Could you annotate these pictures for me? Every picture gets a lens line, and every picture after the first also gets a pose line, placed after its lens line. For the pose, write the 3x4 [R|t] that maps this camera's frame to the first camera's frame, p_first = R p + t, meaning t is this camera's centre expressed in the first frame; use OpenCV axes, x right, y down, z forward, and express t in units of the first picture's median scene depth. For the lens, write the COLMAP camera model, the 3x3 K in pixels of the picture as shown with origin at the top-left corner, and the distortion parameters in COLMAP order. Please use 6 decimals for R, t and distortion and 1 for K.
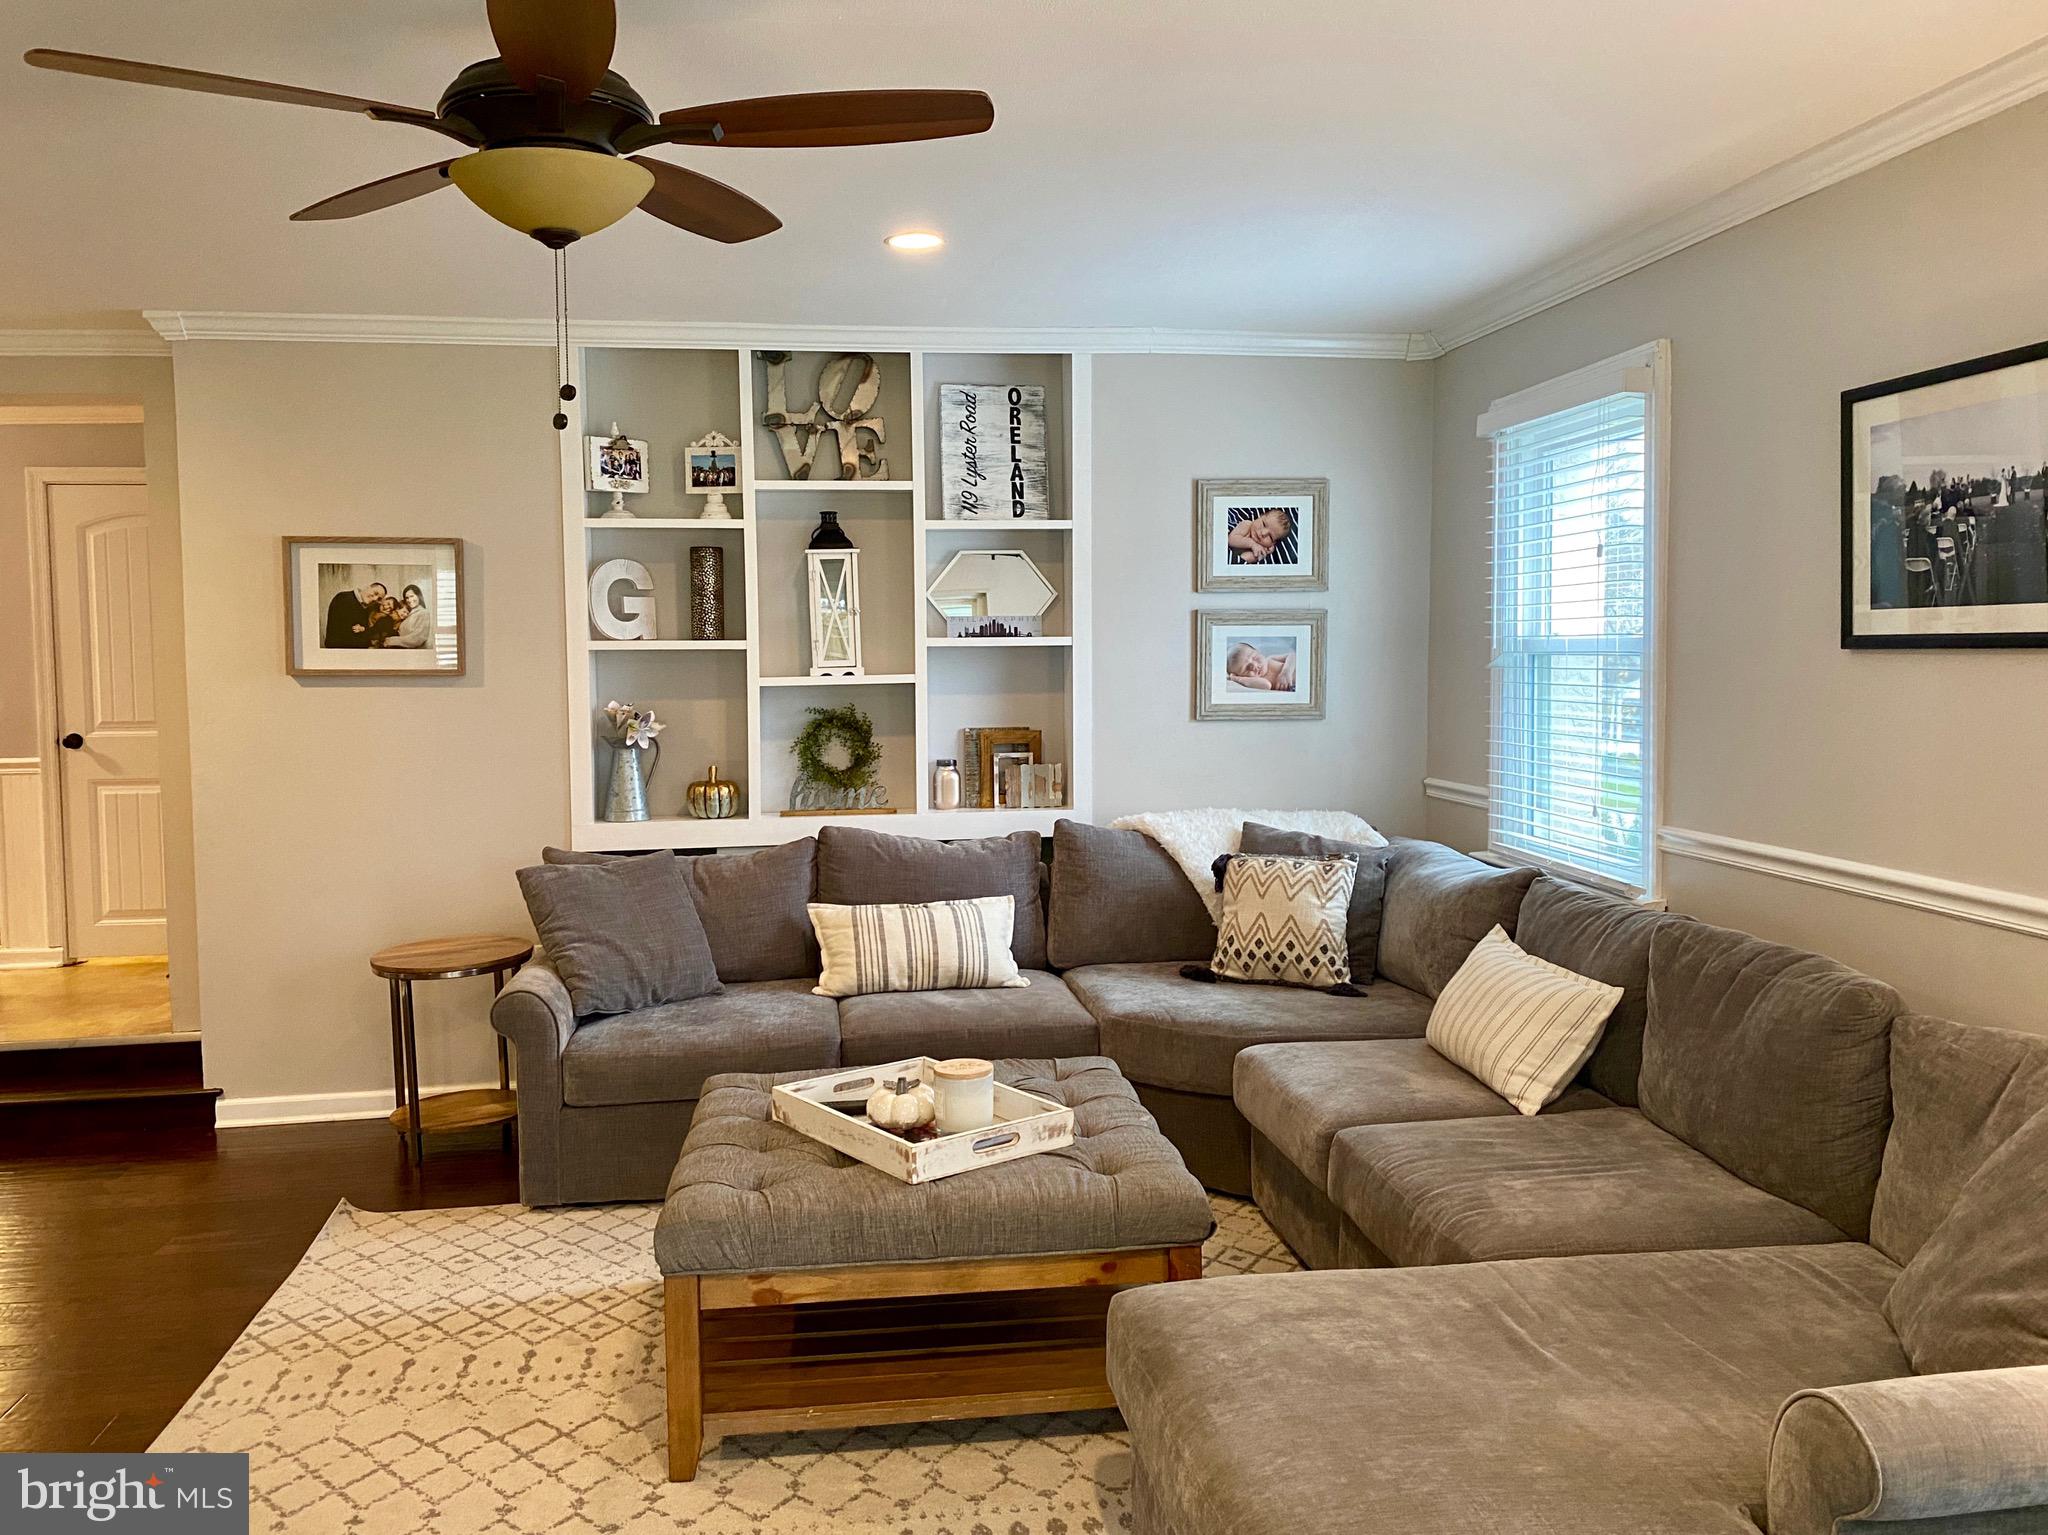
lens RADIAL K [[1593.7, 0, 995.0], [0, 1593.7, 753.8], [0, 0, 1]] dist [0.048303, -0.071405]
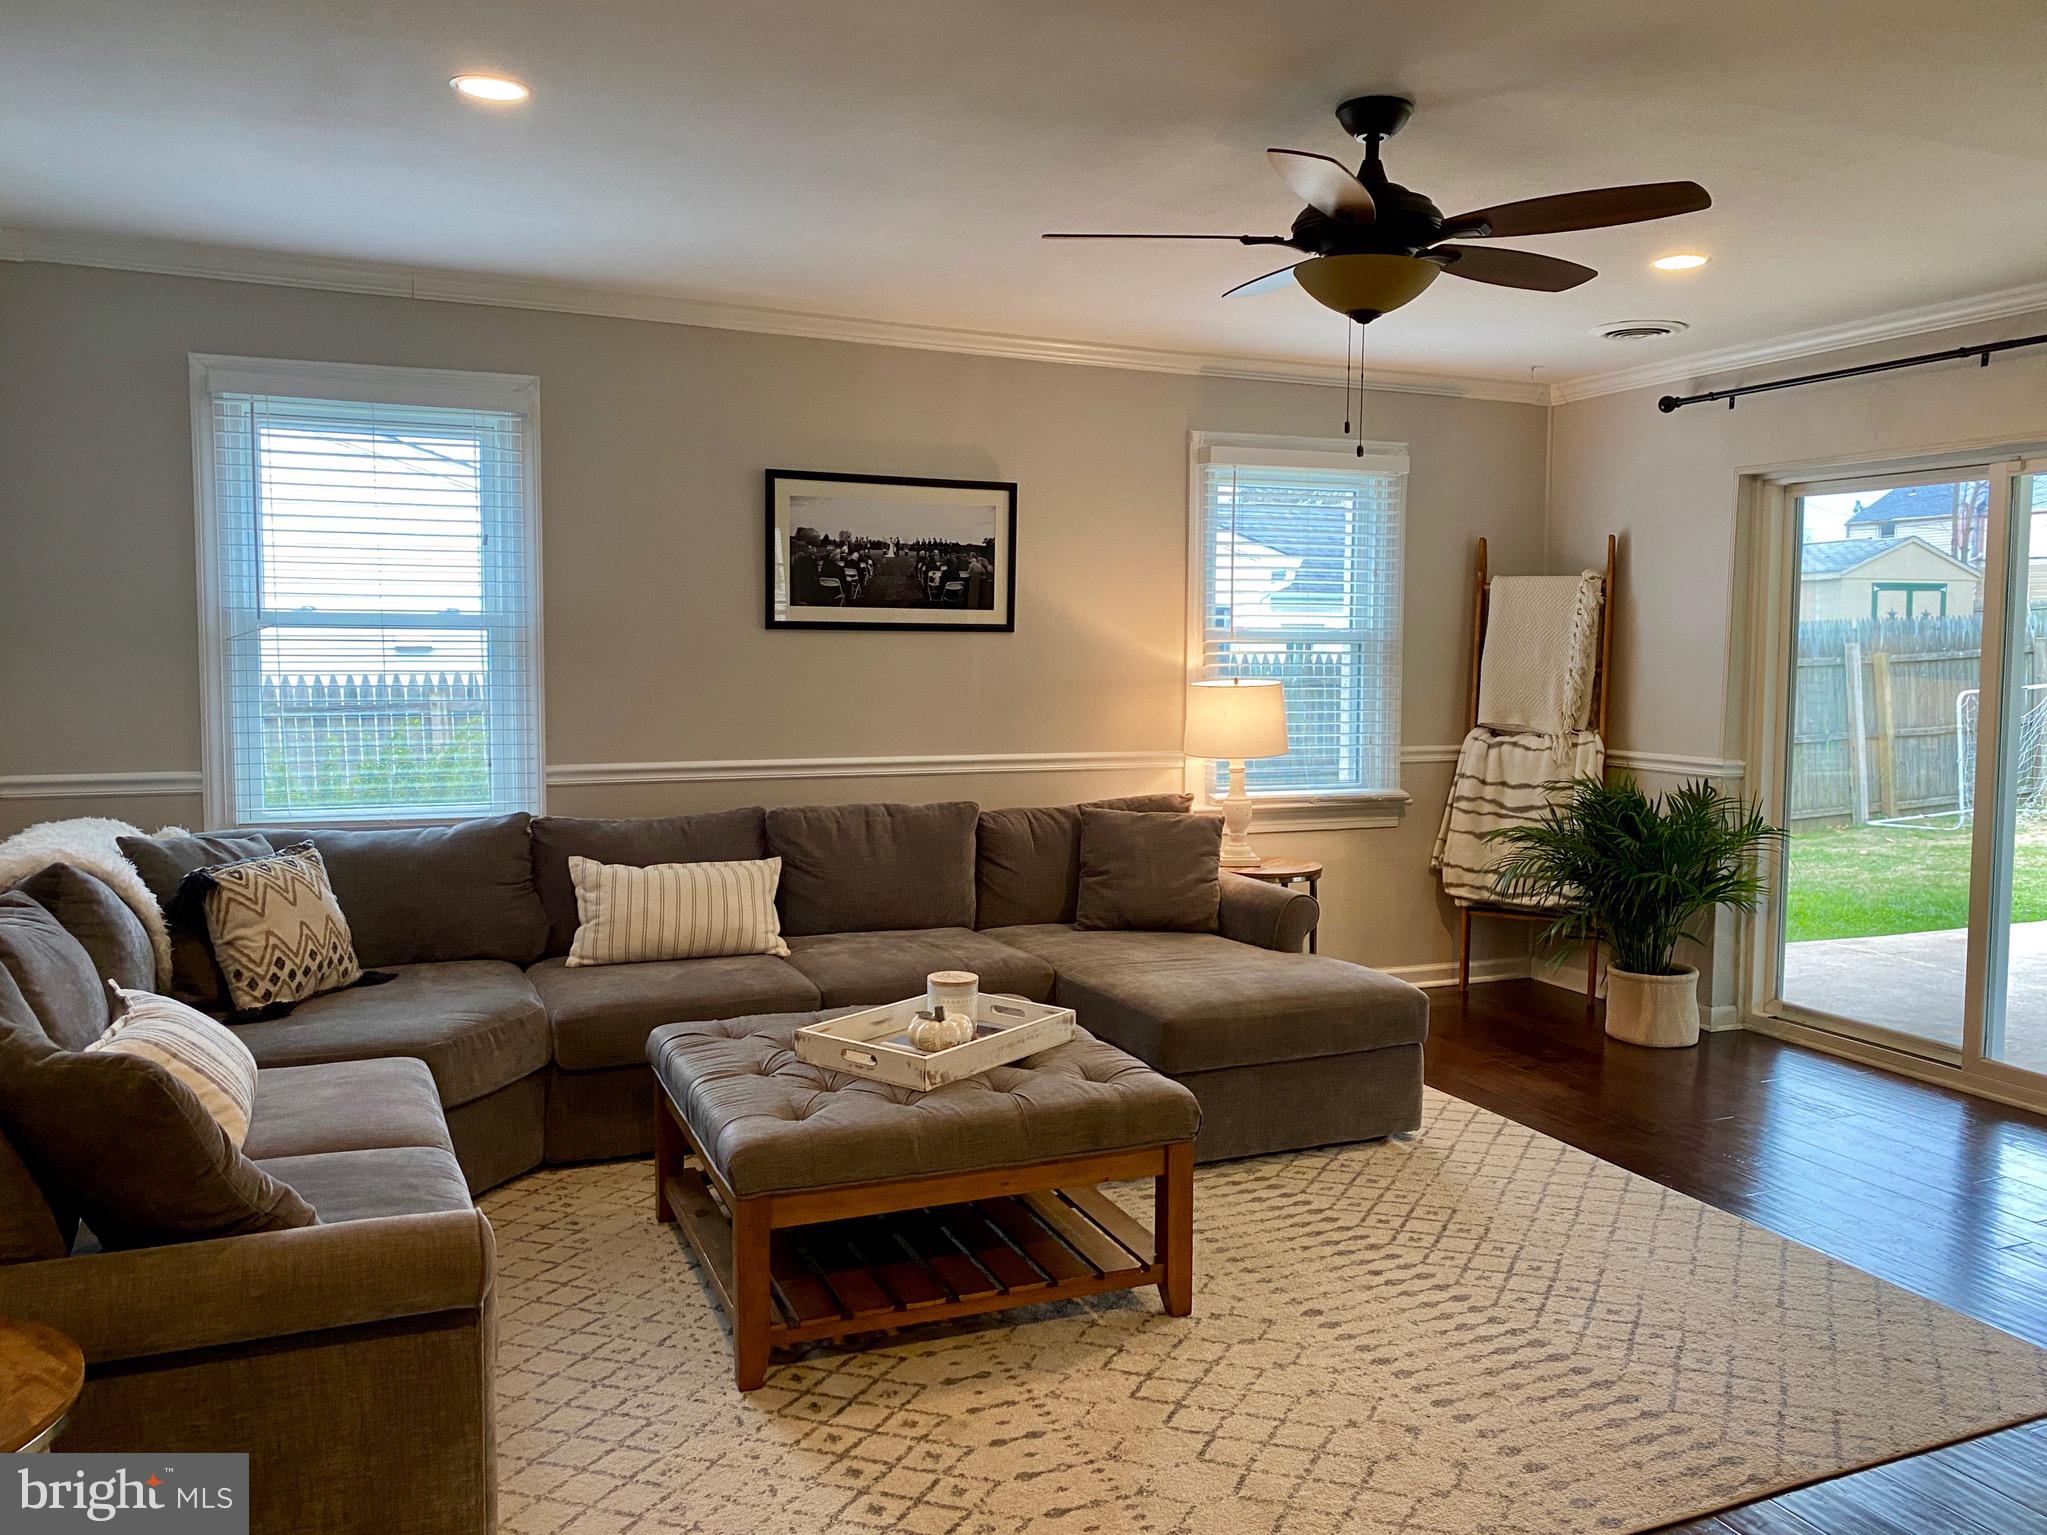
lens RADIAL K [[1592.9, 0, 1042.9], [0, 1592.9, 764.6], [0, 0, 1]] dist [0.048303, -0.071405]
pose [[-0.292580, -0.069879, 0.953684, -0.765868], [0.053057, 0.994604, 0.089154, -0.040898], [-0.954768, 0.076684, -0.287293, 0.845462]]
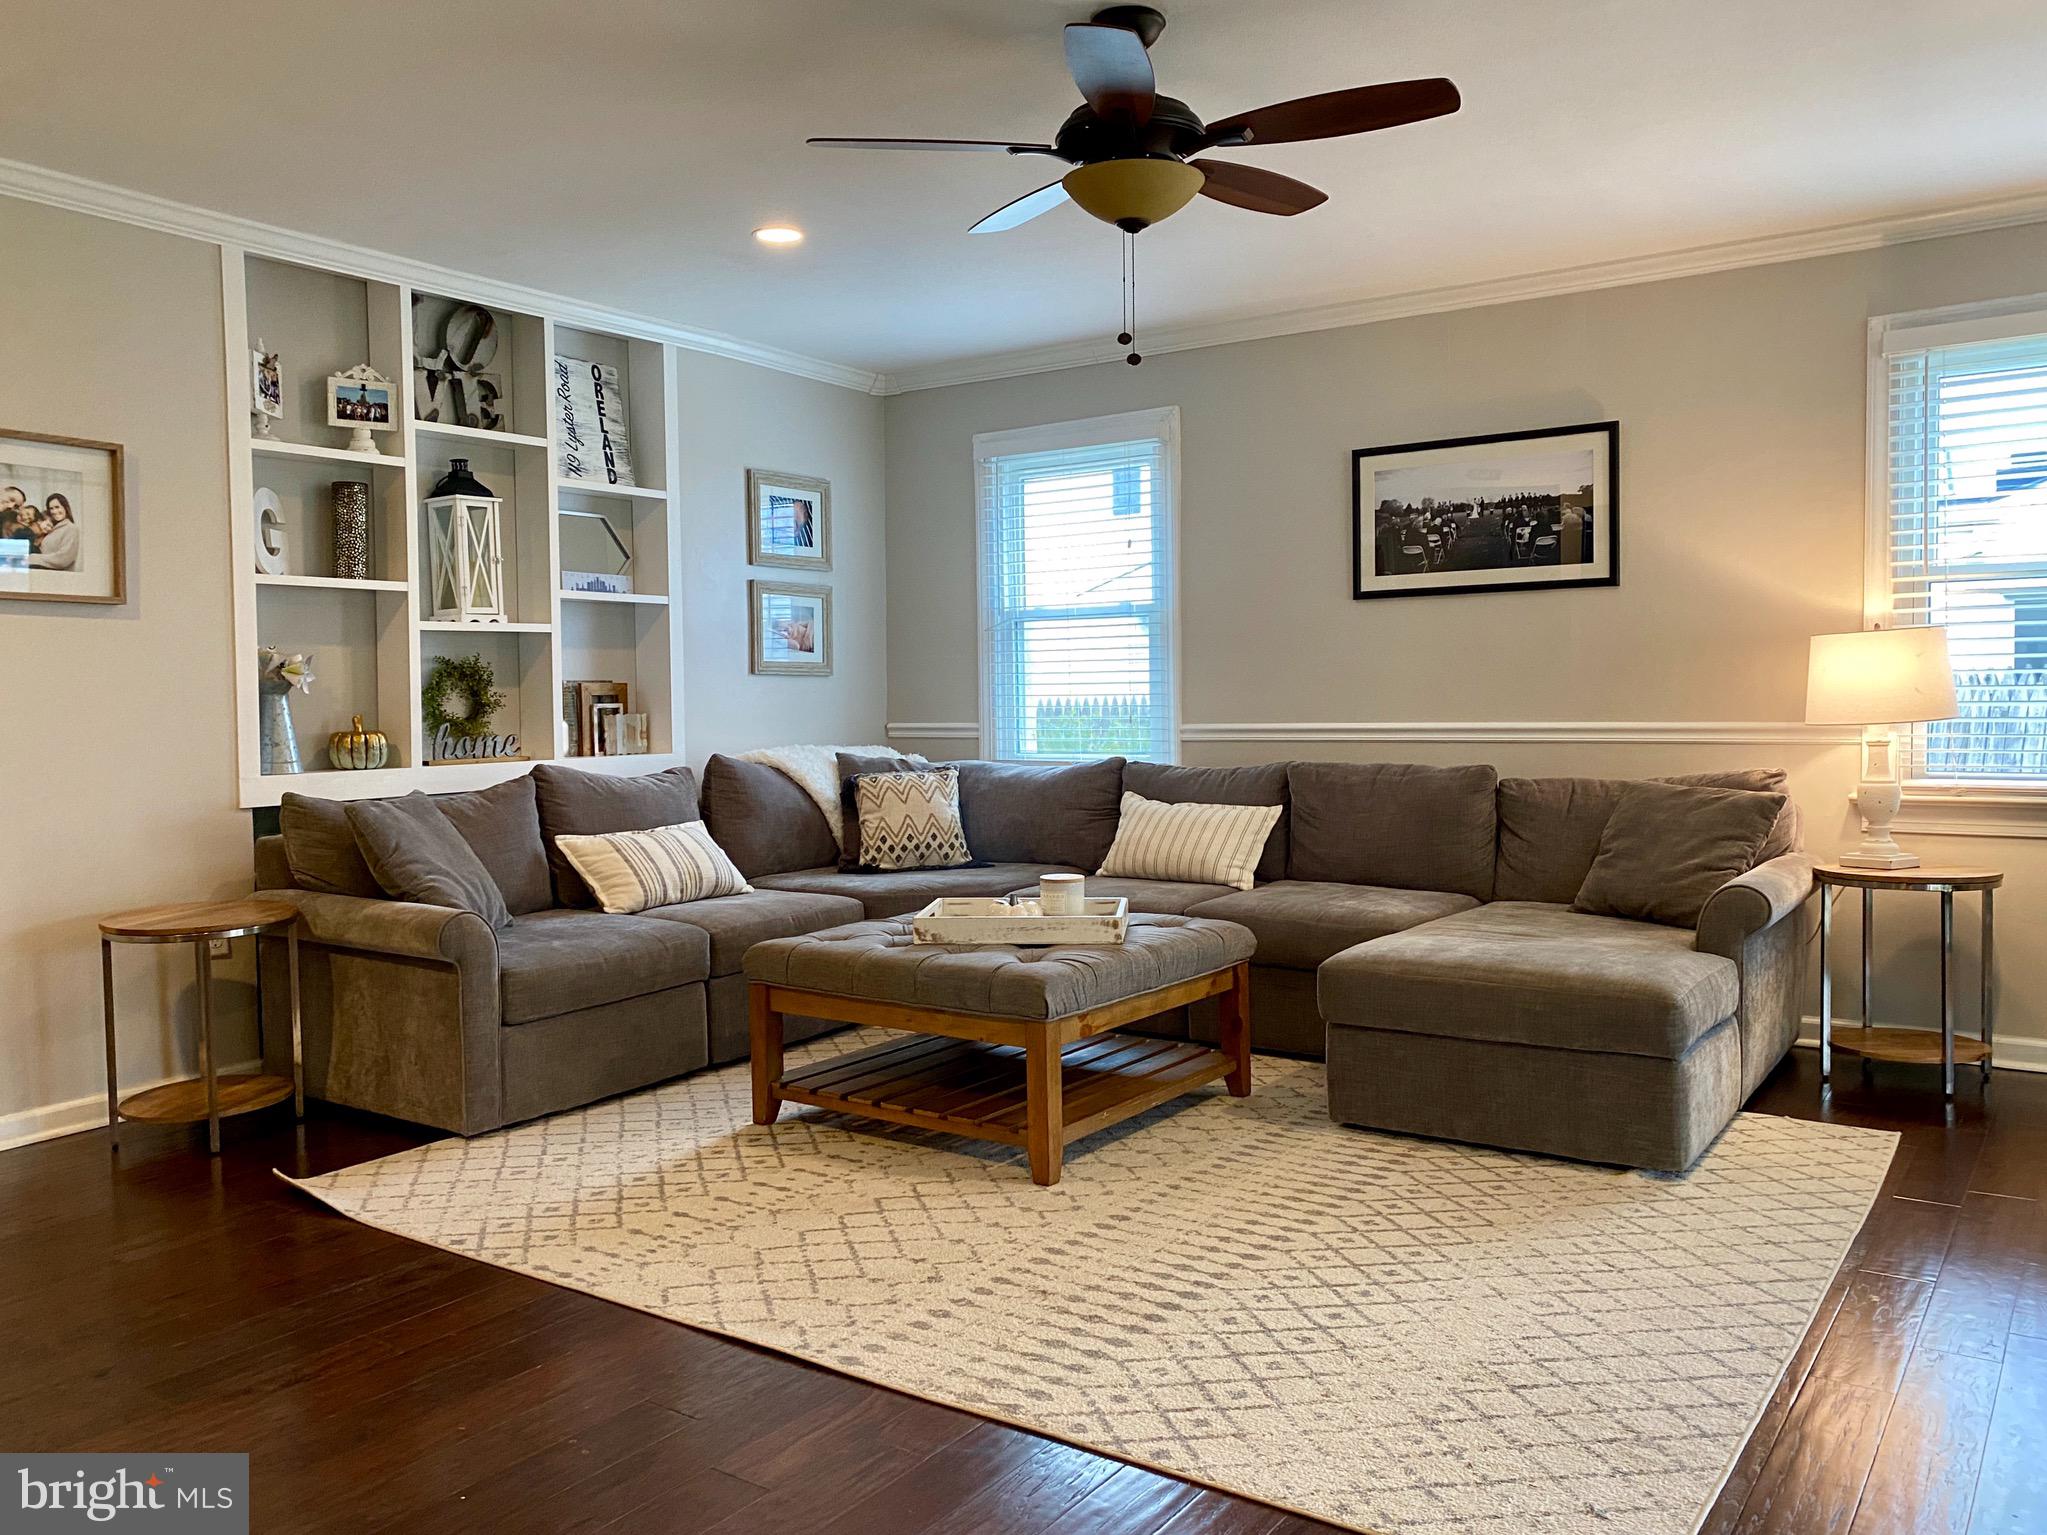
lens RADIAL K [[1592.9, 0, 1020.7], [0, 1592.9, 764.6], [0, 0, 1]] dist [0.048303, -0.071405]
pose [[0.676998, -0.031180, 0.735324, -0.686093], [0.054150, 0.998505, -0.007515, 0.073597], [-0.733990, 0.044906, 0.677674, 0.077610]]
